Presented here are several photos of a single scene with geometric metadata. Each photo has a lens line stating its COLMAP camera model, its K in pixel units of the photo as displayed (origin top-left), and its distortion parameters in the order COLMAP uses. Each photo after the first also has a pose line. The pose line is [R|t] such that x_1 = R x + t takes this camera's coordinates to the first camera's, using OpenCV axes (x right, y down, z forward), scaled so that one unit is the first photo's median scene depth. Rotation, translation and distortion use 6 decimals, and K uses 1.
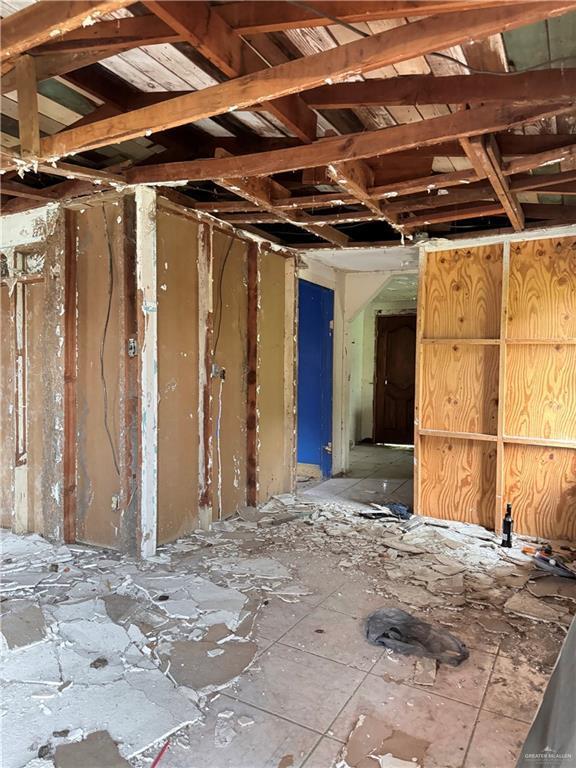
lens RADIAL K [[539.6, 0, 285.8], [0, 539.6, 386.3], [0, 0, 1]] dist [-0.006213, -0.000551]
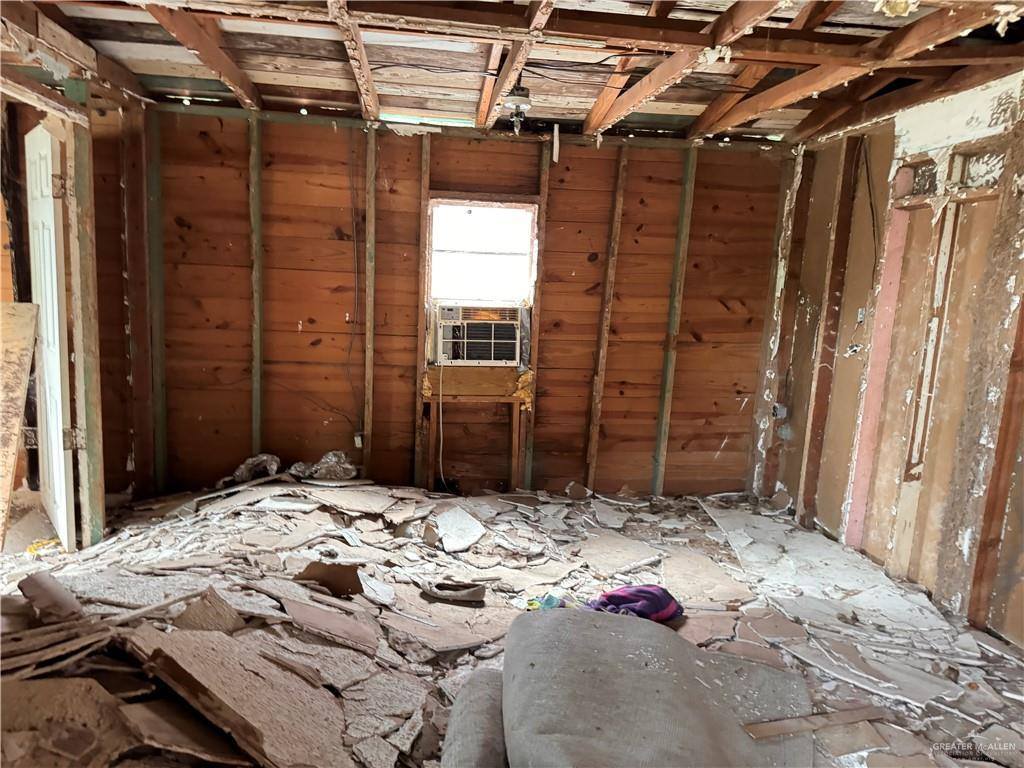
lens RADIAL K [[719.4, 0, 510.7], [0, 719.4, 382.0], [0, 0, 1]] dist [-0.006213, -0.000551]
pose [[0.582055, 0.150780, -0.799048, -0.092138], [-0.073331, 0.988387, 0.133092, -0.059903], [0.809836, -0.018872, 0.586353, 0.079306]]
